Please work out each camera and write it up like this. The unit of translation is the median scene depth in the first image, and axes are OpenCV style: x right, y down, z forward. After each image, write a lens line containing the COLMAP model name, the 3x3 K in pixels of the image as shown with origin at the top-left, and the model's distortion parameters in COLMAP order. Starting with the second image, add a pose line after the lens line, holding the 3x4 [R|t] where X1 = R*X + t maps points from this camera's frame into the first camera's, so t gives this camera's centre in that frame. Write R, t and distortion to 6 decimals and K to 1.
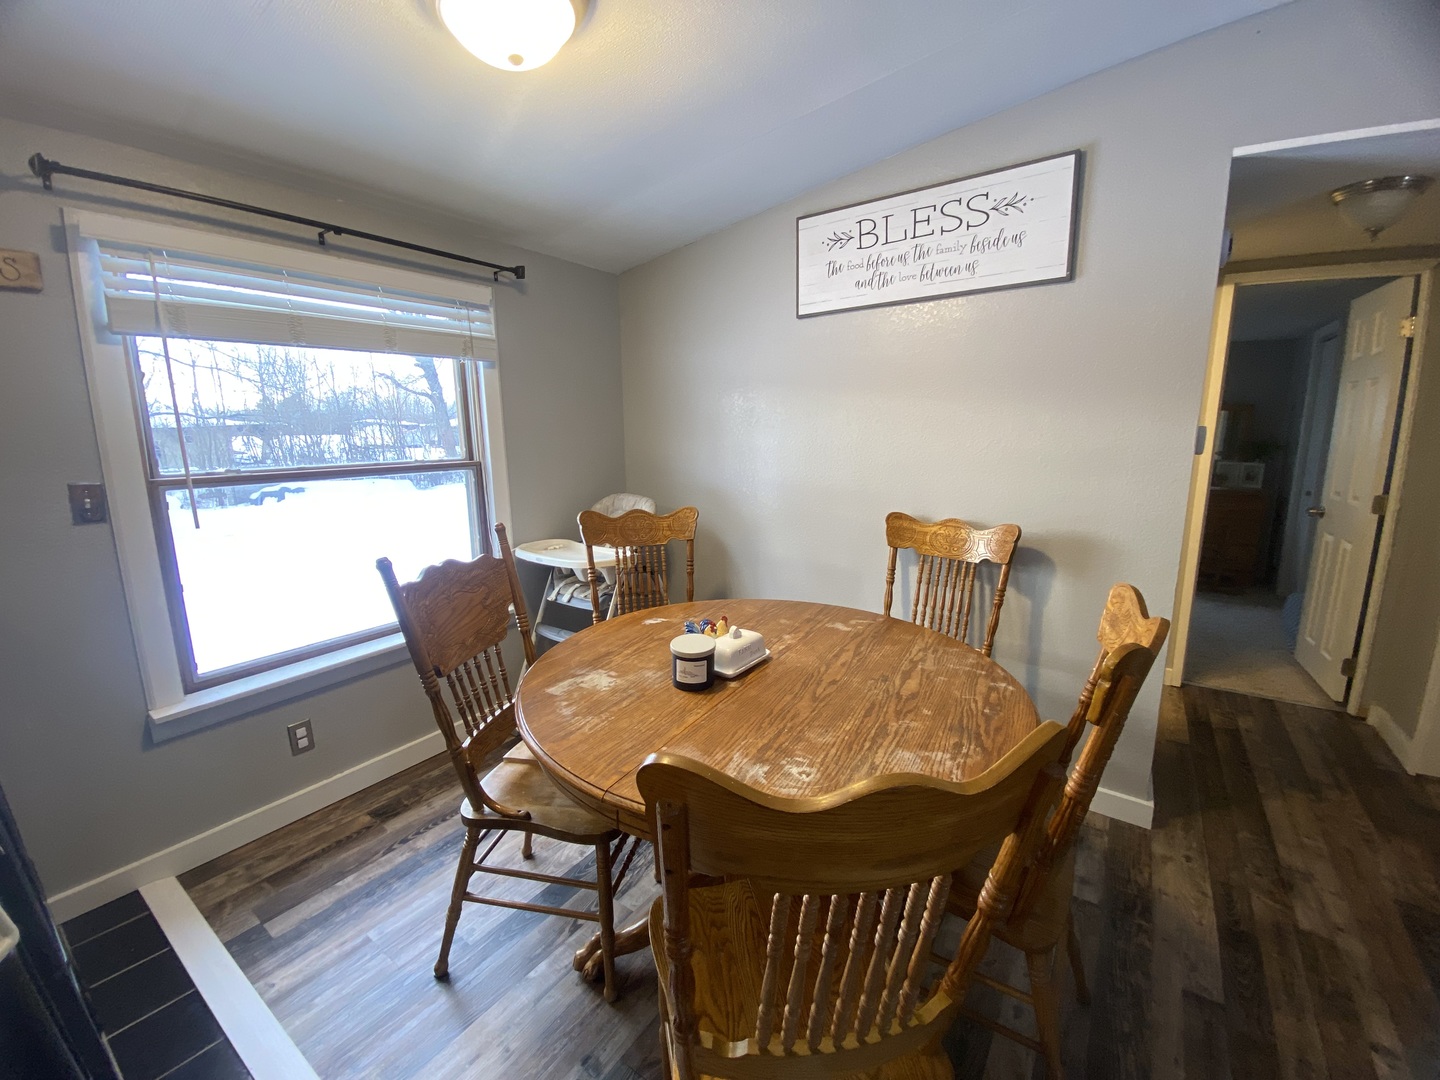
lens RADIAL K [[586.4, 0, 709.0], [0, 586.4, 532.6], [0, 0, 1]] dist [-0.013564, -0.009267]
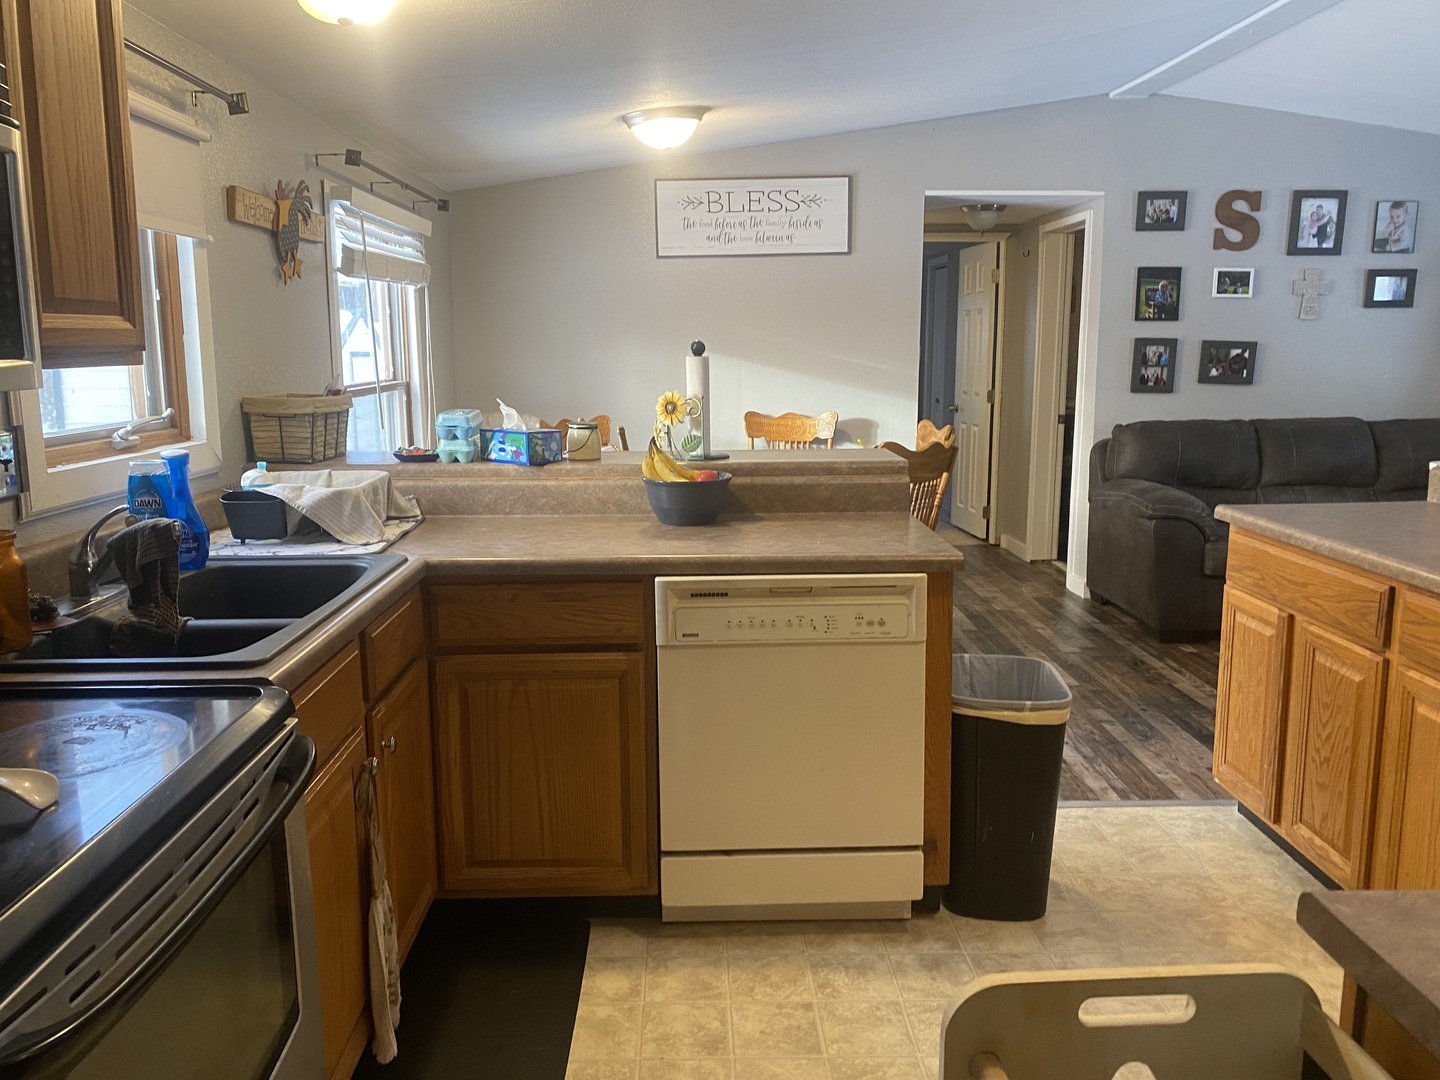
lens RADIAL K [[1110.3, 0, 723.2], [0, 1110.3, 531.8], [0, 0, 1]] dist [0.038892, -0.045474]
pose [[0.786278, -0.104808, 0.608919, -1.354820], [0.110258, 0.993491, 0.028629, 0.165058], [-0.607956, 0.044627, 0.792715, -1.002255]]
